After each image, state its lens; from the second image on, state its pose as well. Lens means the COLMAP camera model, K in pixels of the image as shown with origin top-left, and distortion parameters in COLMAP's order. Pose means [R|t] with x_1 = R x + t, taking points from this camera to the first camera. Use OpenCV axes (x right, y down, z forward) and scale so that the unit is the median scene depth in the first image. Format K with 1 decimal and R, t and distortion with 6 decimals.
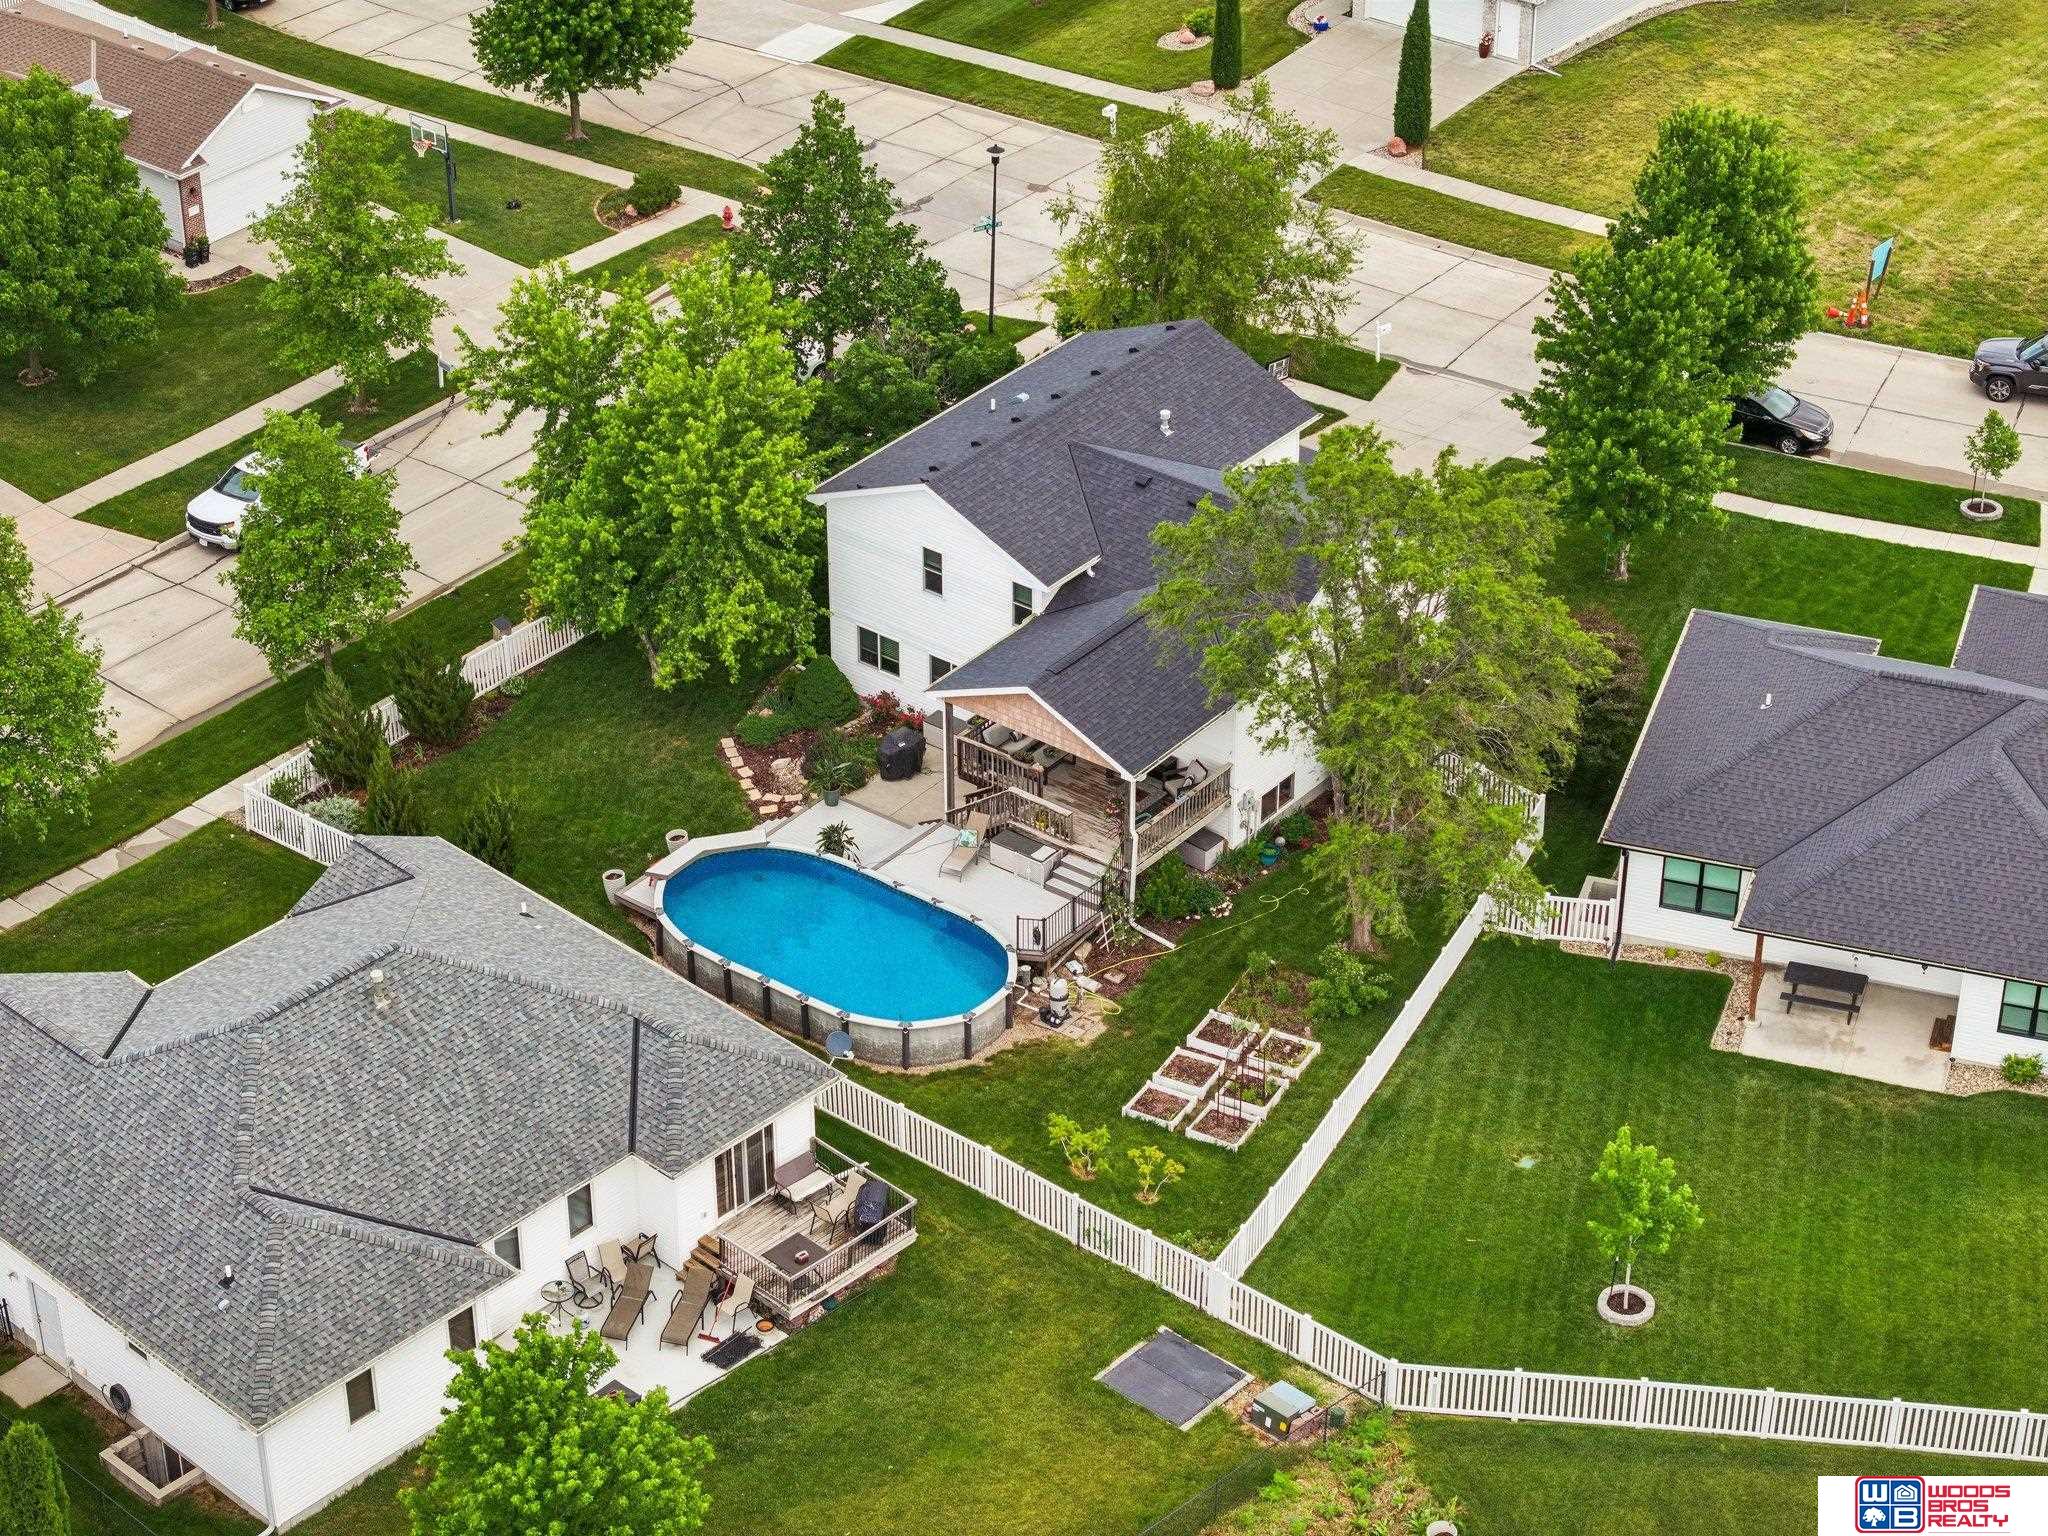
lens RADIAL K [[4138.8, 0, 1024.0], [0, 4138.8, 768.0], [0, 0, 1]] dist [-0.221750, 0.717796]
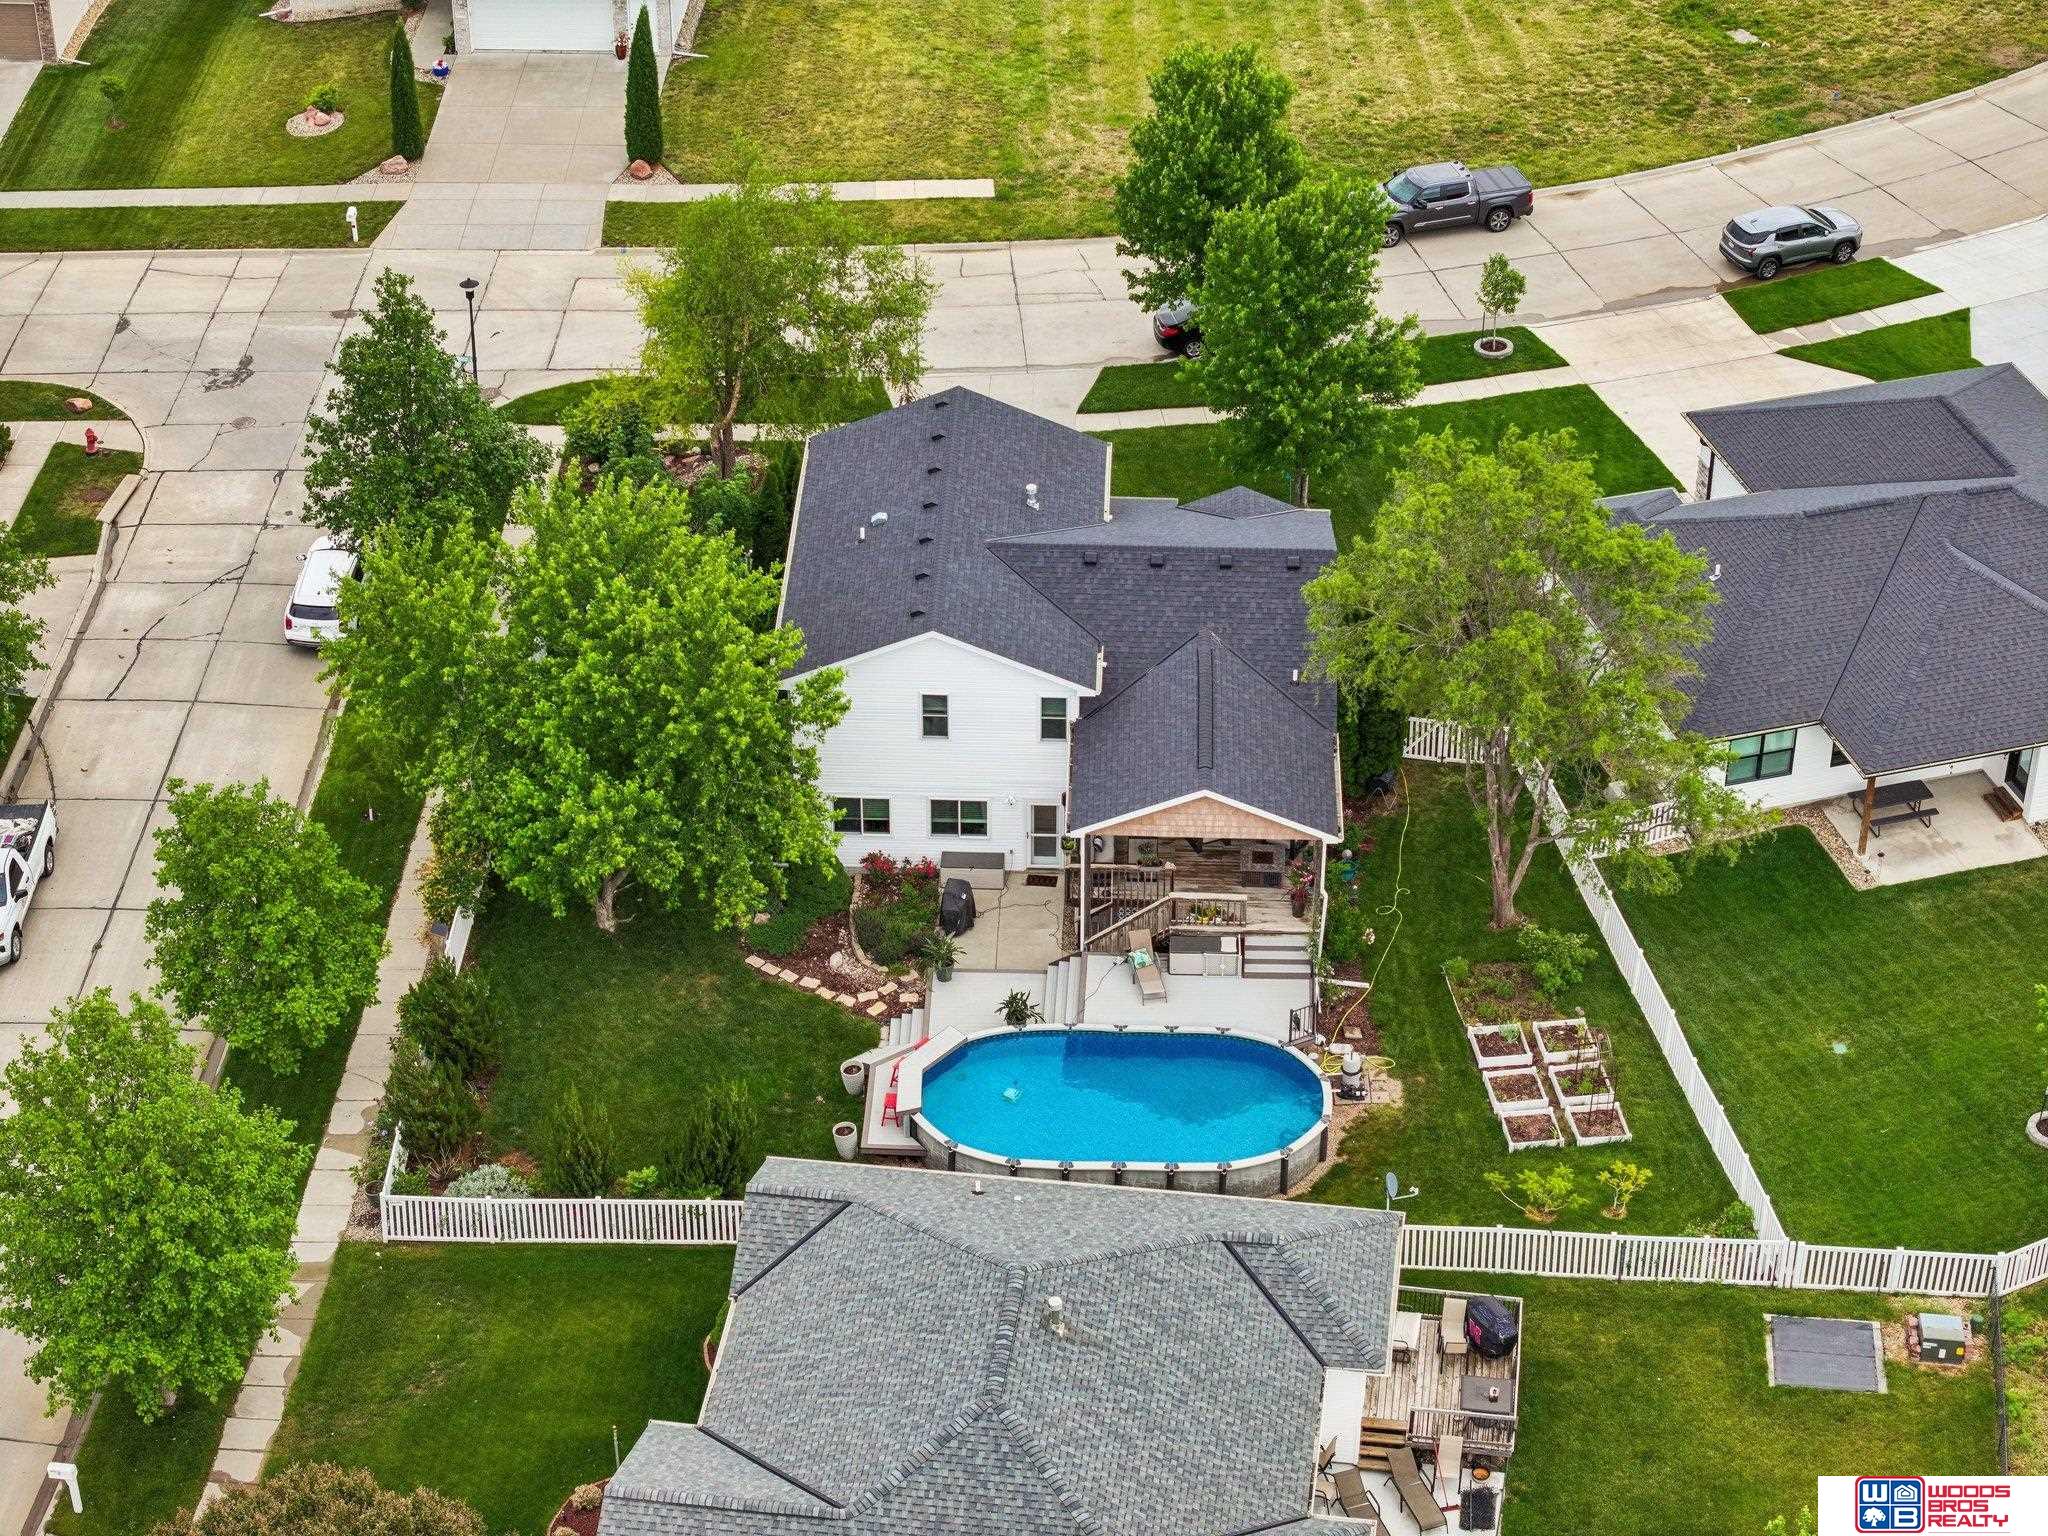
lens RADIAL K [[4138.8, 0, 1024.0], [0, 4138.8, 768.0], [0, 0, 1]] dist [-0.221750, 0.717796]
pose [[0.815504, -0.331951, 0.474090, -0.489346], [0.310976, 0.942190, 0.124785, -0.157570], [-0.488105, 0.045667, 0.871589, 0.162226]]
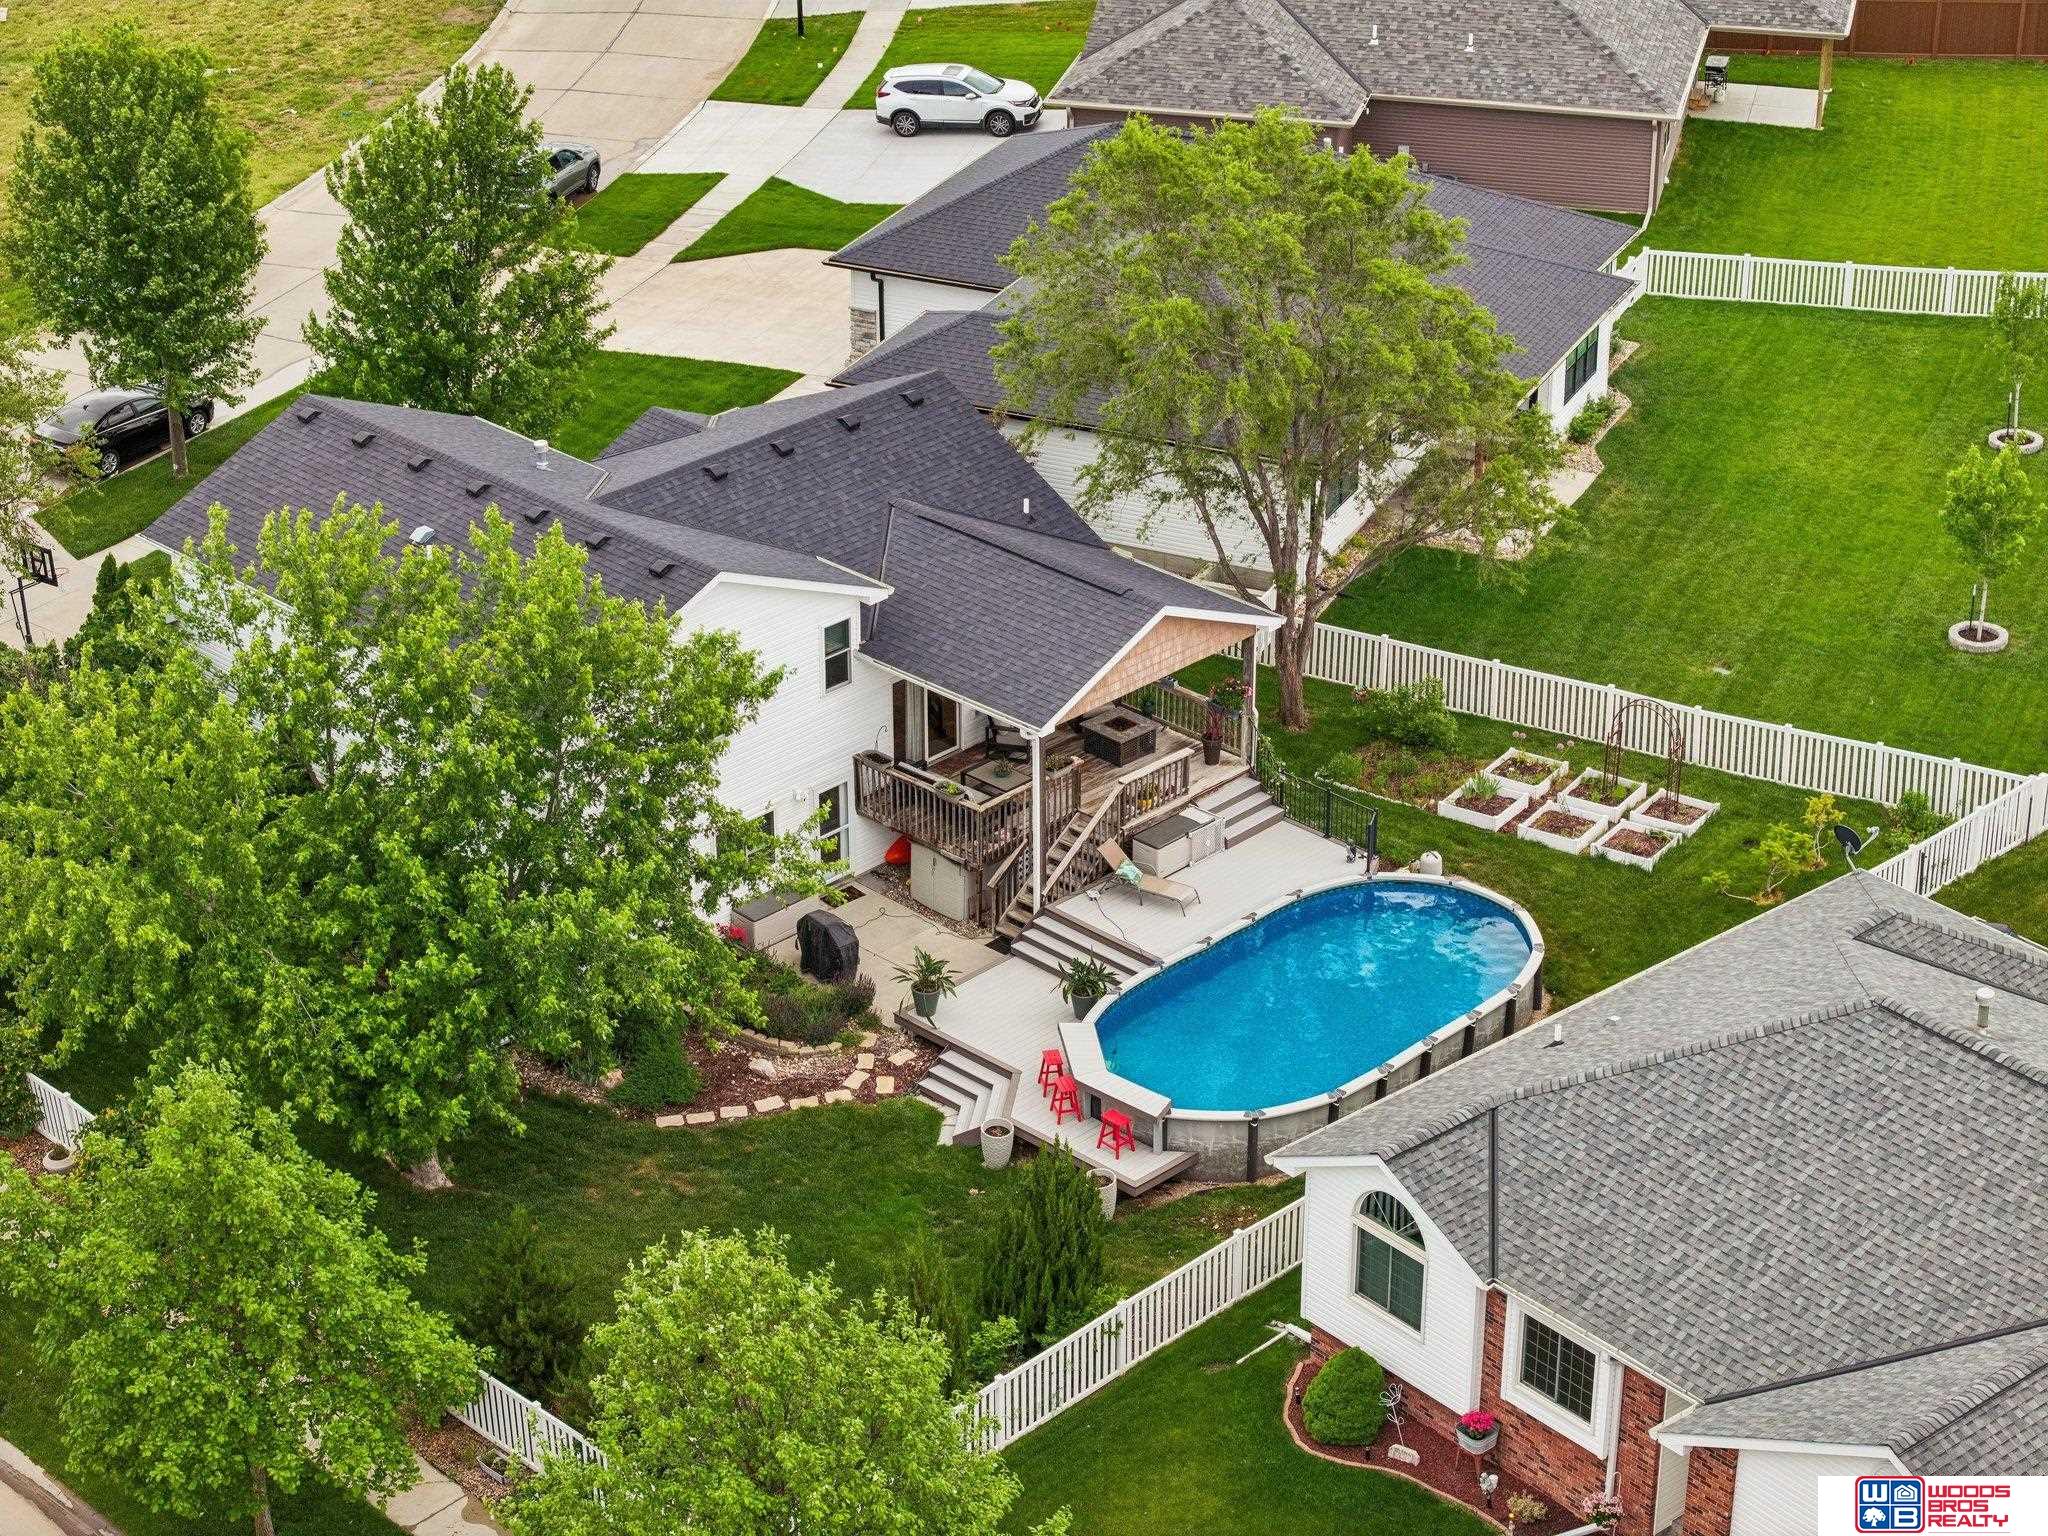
lens RADIAL K [[4077.0, 0, 1024.0], [0, 4077.0, 768.0], [0, 0, 1]] dist [-0.228930, 0.038256]
pose [[0.116099, -0.456085, 0.882331, -0.654249], [0.534072, 0.777651, 0.331700, -0.250986], [-0.837429, 0.432718, 0.333867, 0.773956]]
